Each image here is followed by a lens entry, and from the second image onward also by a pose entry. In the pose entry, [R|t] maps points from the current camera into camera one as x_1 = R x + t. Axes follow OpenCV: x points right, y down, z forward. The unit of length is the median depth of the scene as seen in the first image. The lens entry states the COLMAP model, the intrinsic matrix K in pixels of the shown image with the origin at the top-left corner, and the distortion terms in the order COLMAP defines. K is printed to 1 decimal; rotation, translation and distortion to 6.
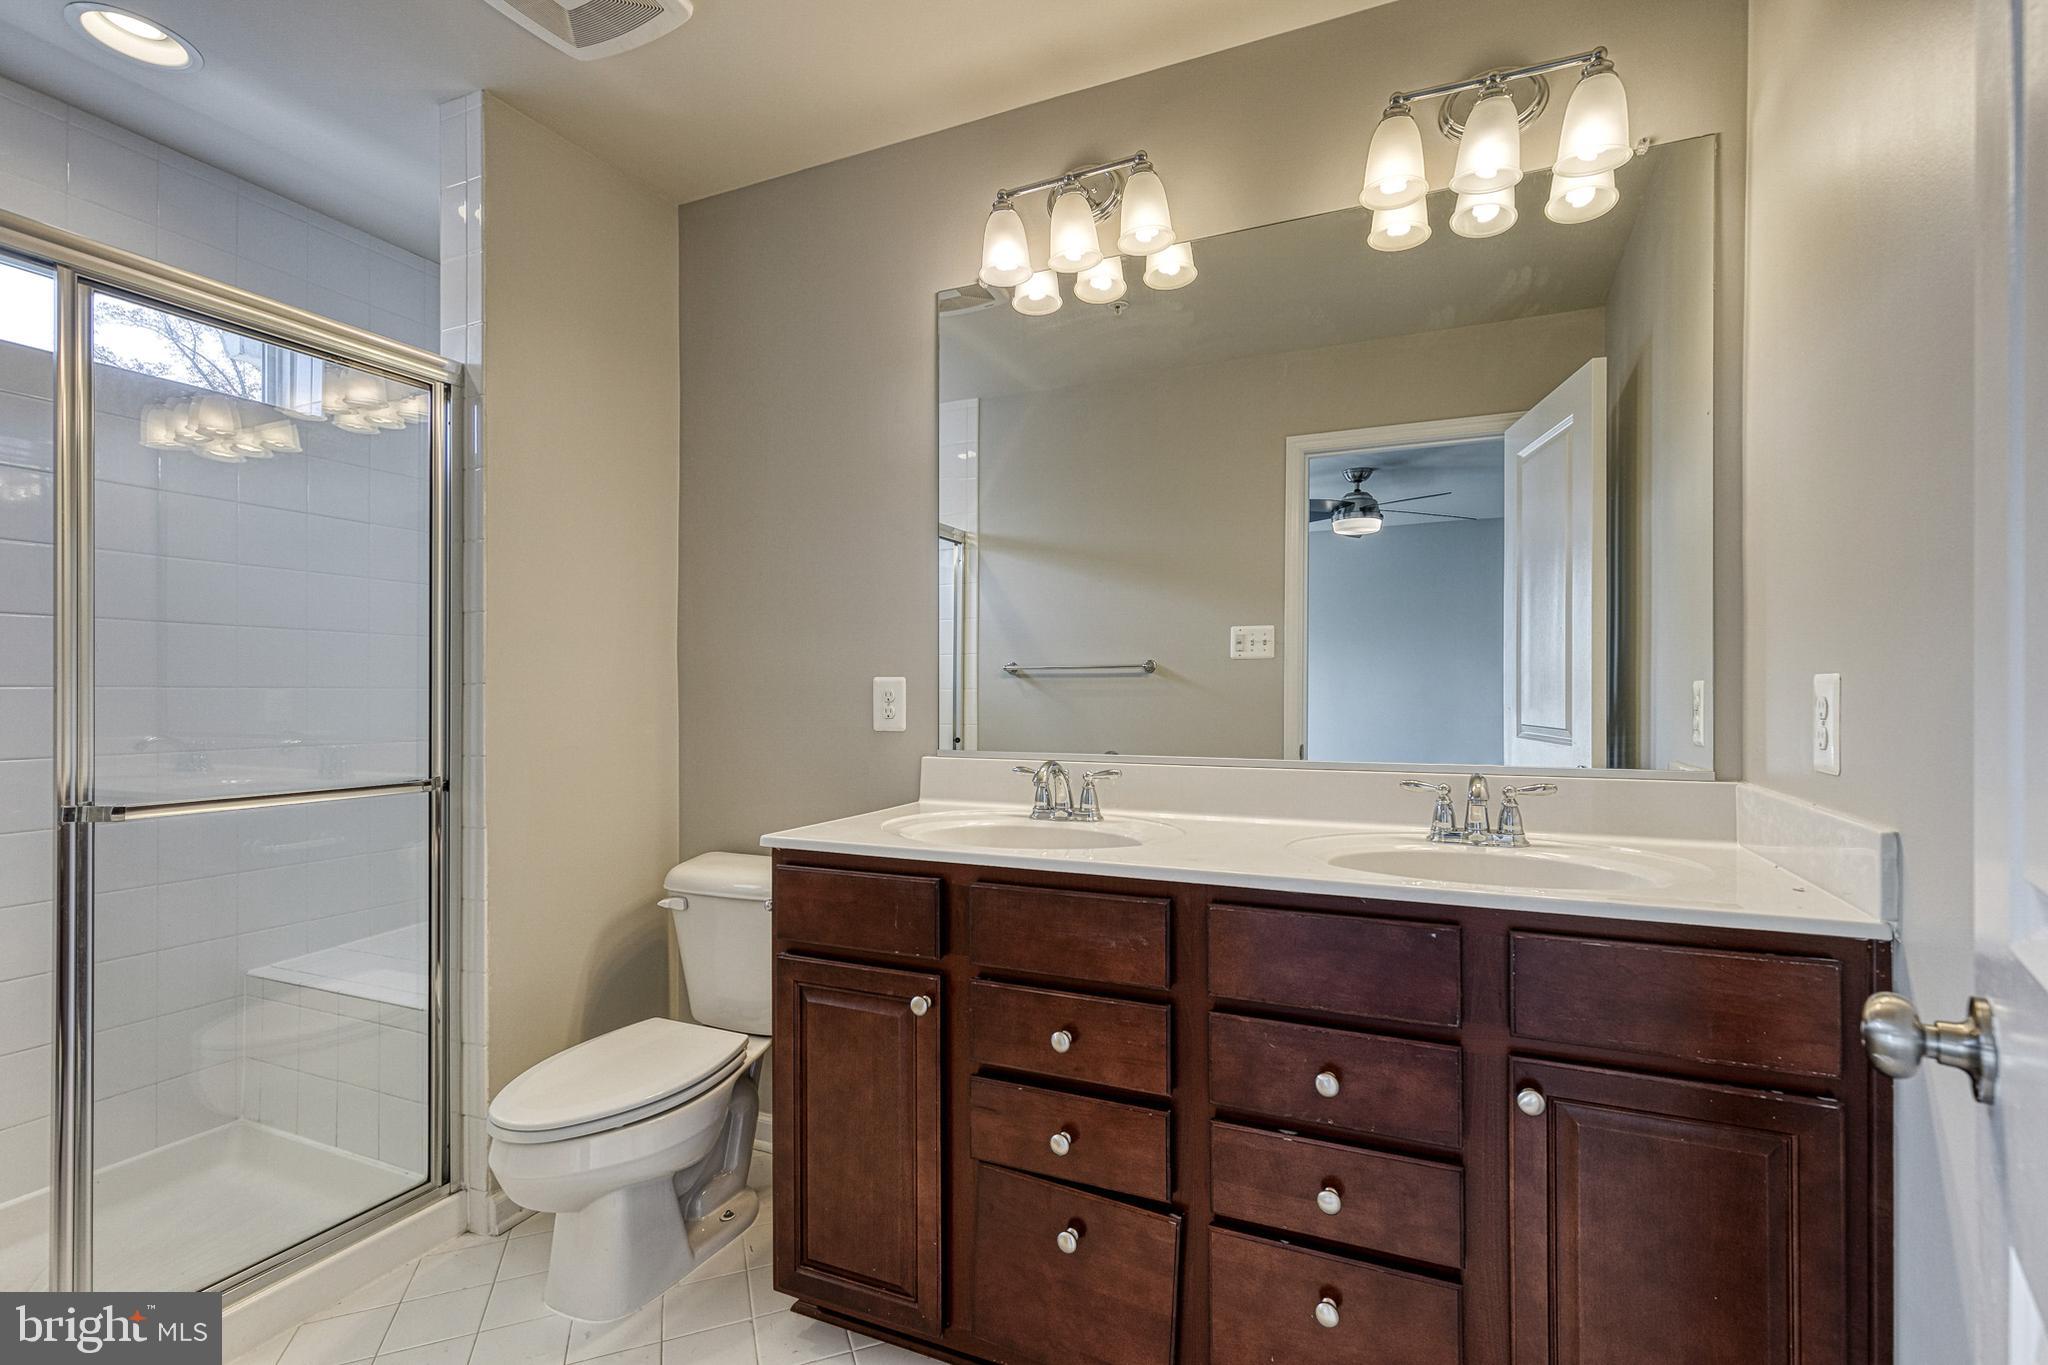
lens RADIAL K [[930.1, 0, 1046.6], [0, 930.1, 690.2], [0, 0, 1]] dist [0.006412, 0.000038]
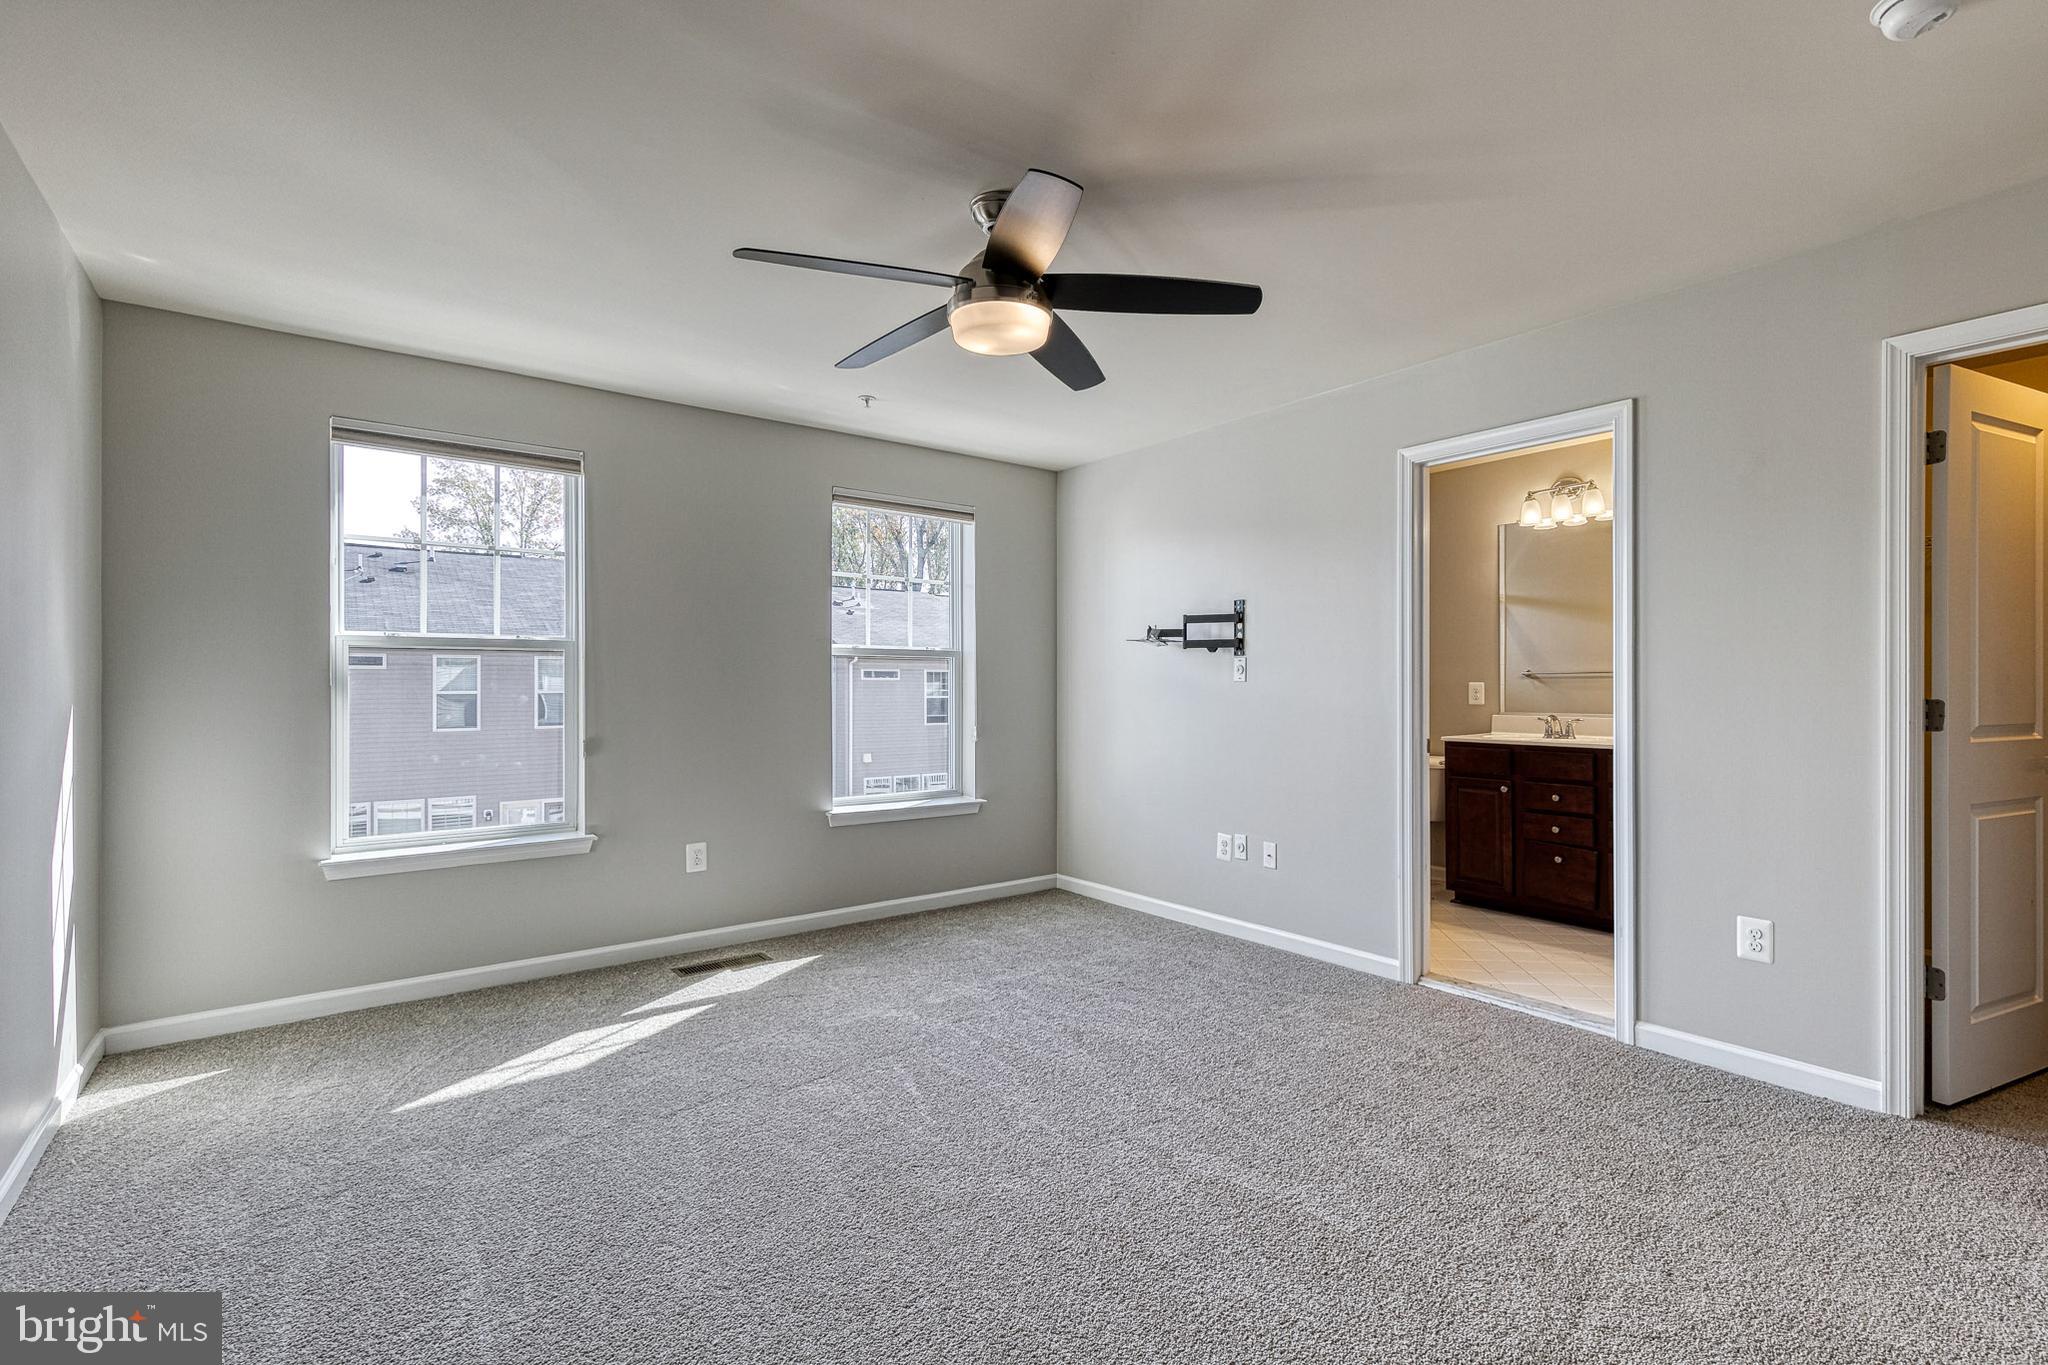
lens RADIAL K [[917.4, 0, 1041.3], [0, 917.4, 685.6], [0, 0, 1]] dist [0.009853, -0.001365]
pose [[0.873890, -0.003157, -0.486113, 0.008000], [0.004812, 0.999986, 0.002156, -0.022557], [0.486100, -0.004223, 0.873893, -2.254704]]
